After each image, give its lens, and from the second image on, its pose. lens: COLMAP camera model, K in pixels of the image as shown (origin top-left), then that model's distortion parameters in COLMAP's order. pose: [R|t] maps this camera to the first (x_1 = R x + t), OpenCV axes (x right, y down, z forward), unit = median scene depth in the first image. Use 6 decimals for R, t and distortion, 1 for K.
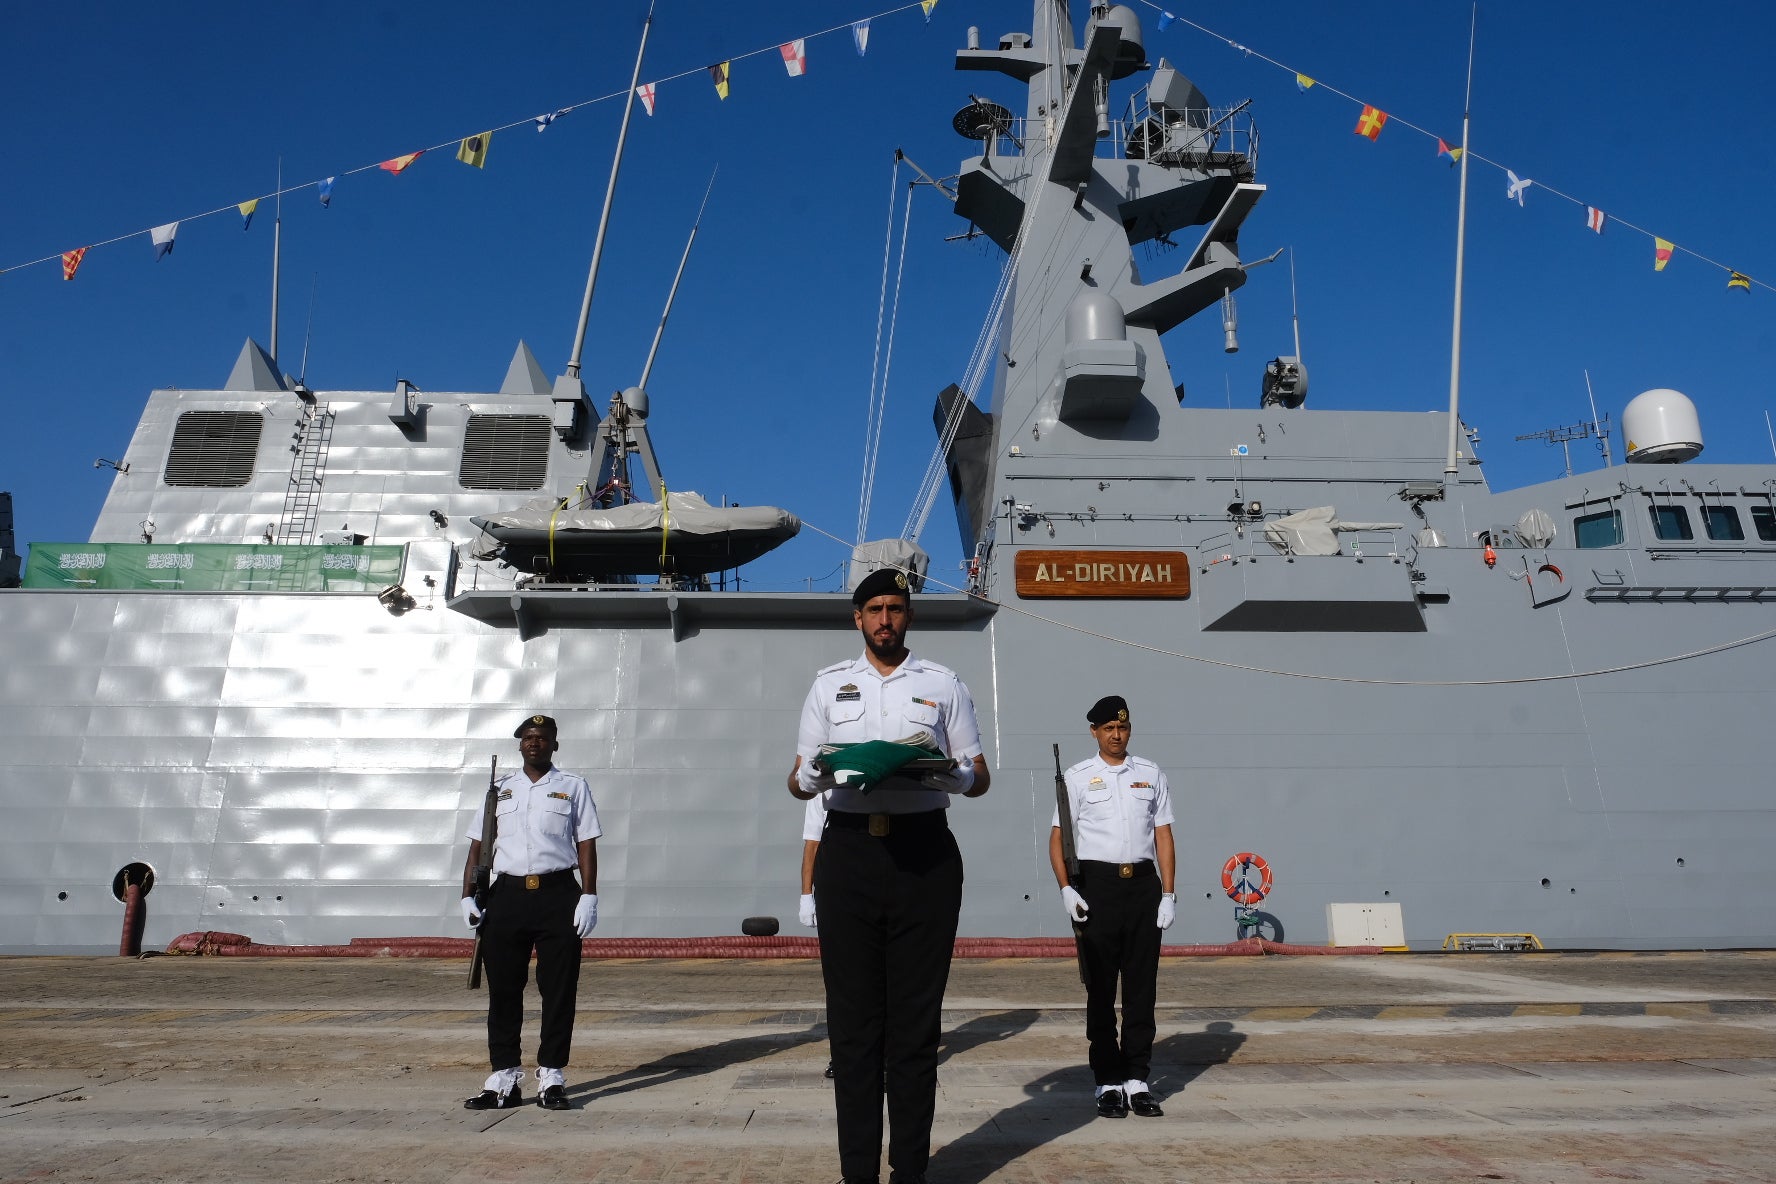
lens RADIAL K [[1188.9, 0, 874.3], [0, 1188.9, 600.4], [0, 0, 1]] dist [-0.038277, 0.025170]
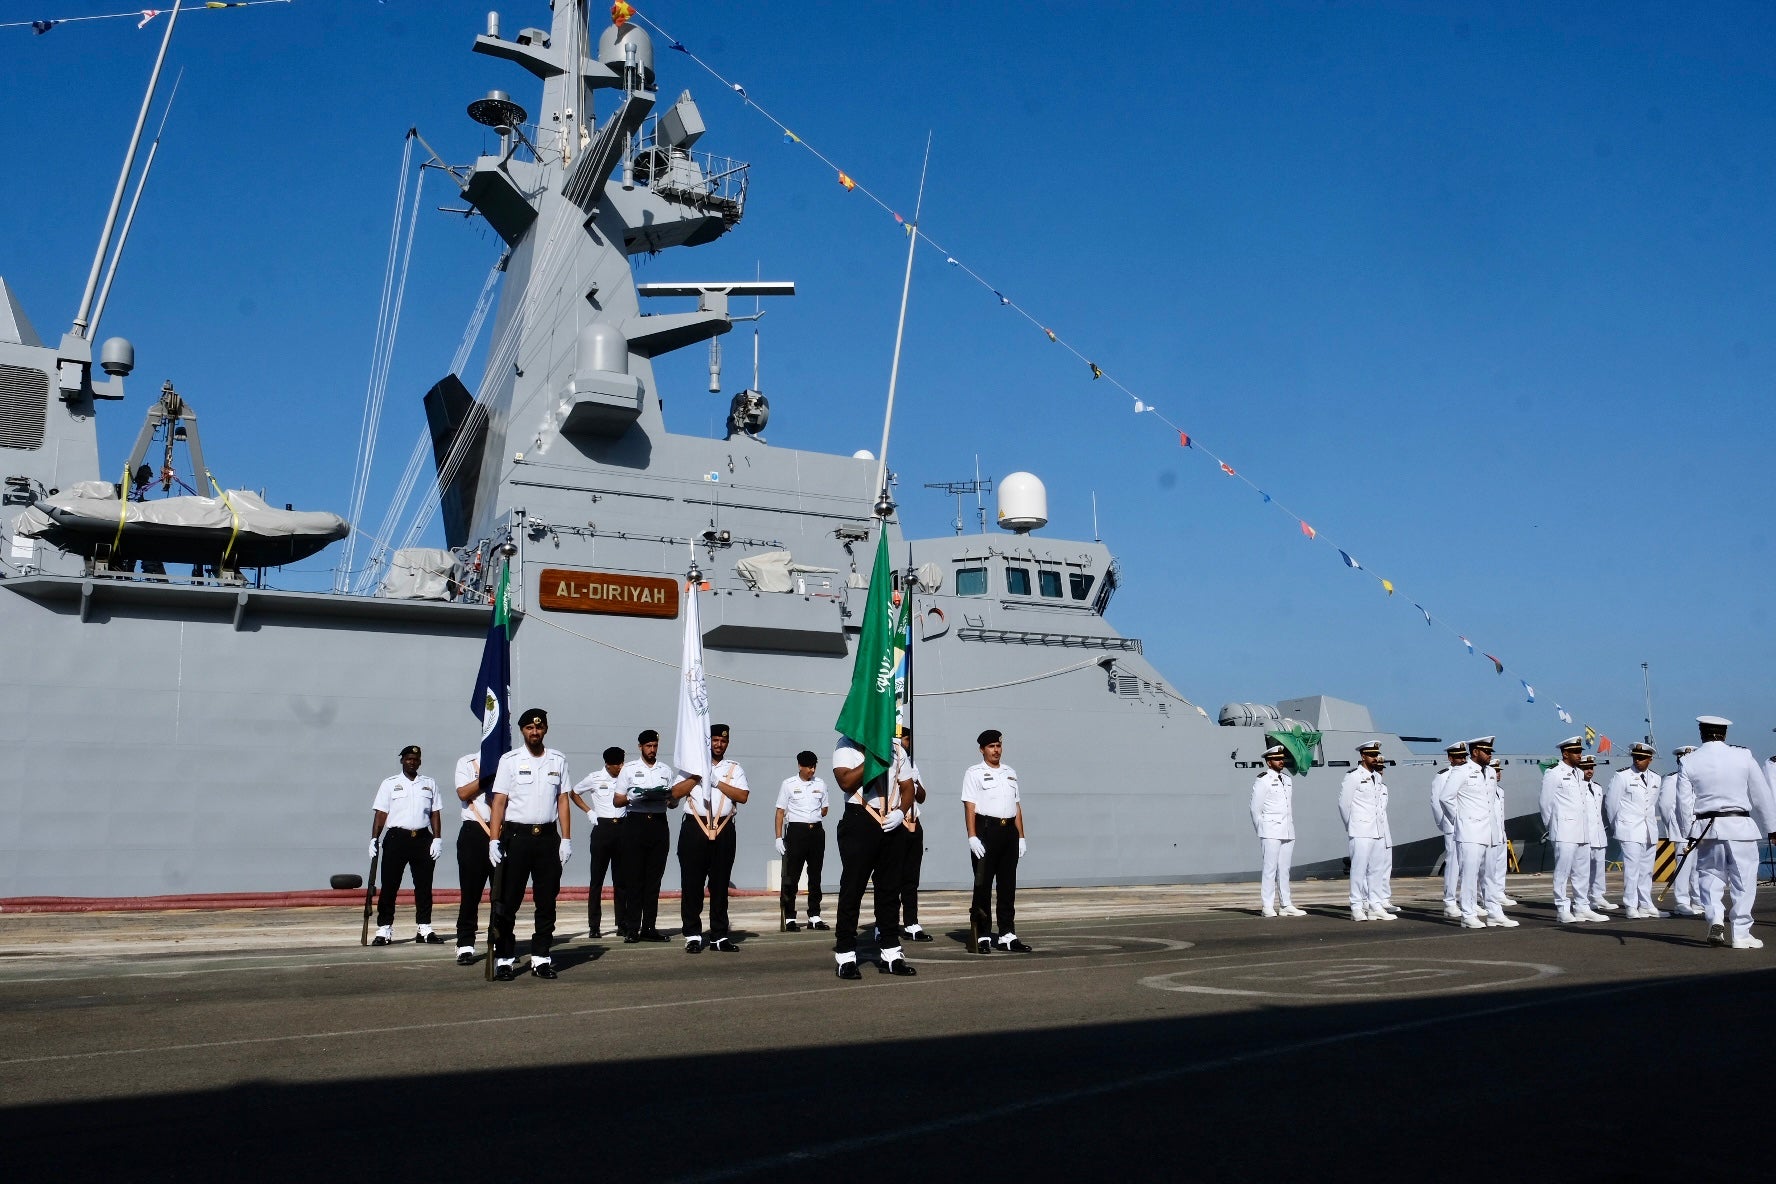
lens RADIAL K [[1530.5, 0, 881.3], [0, 1530.5, 589.7], [0, 0, 1]] dist [-0.027286, 0.021663]
pose [[0.883636, 0.068834, 0.463087, -0.273134], [-0.095121, 0.994898, 0.033621, -0.100004], [-0.458410, -0.073758, 0.885675, -0.483229]]
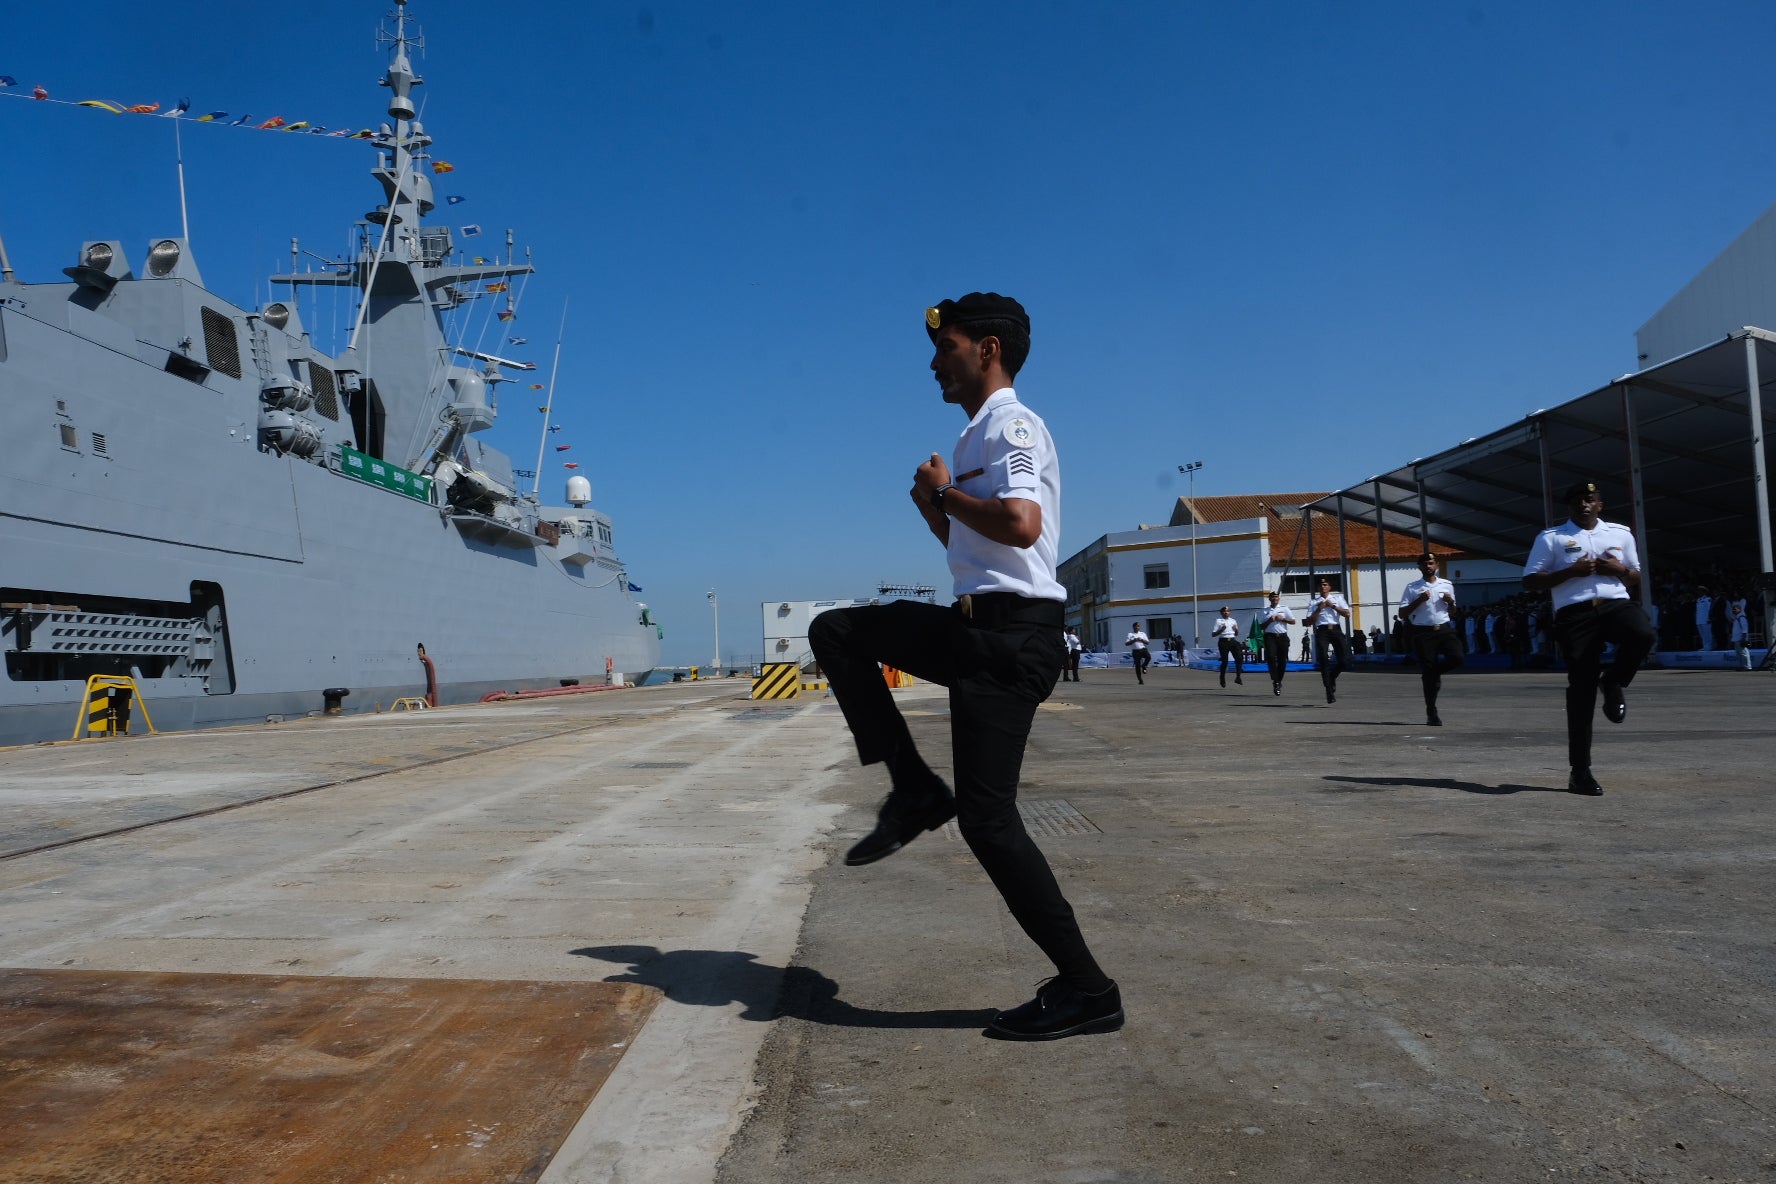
lens RADIAL K [[1188.9, 0, 883.5], [0, 1188.9, 595.0], [0, 0, 1]] dist [-0.038277, 0.025170]
pose [[0.023825, 0.052309, 0.998347, -2.124999], [-0.193020, 0.980081, -0.046745, 0.079845], [-0.980906, -0.191587, 0.033447, 0.209669]]
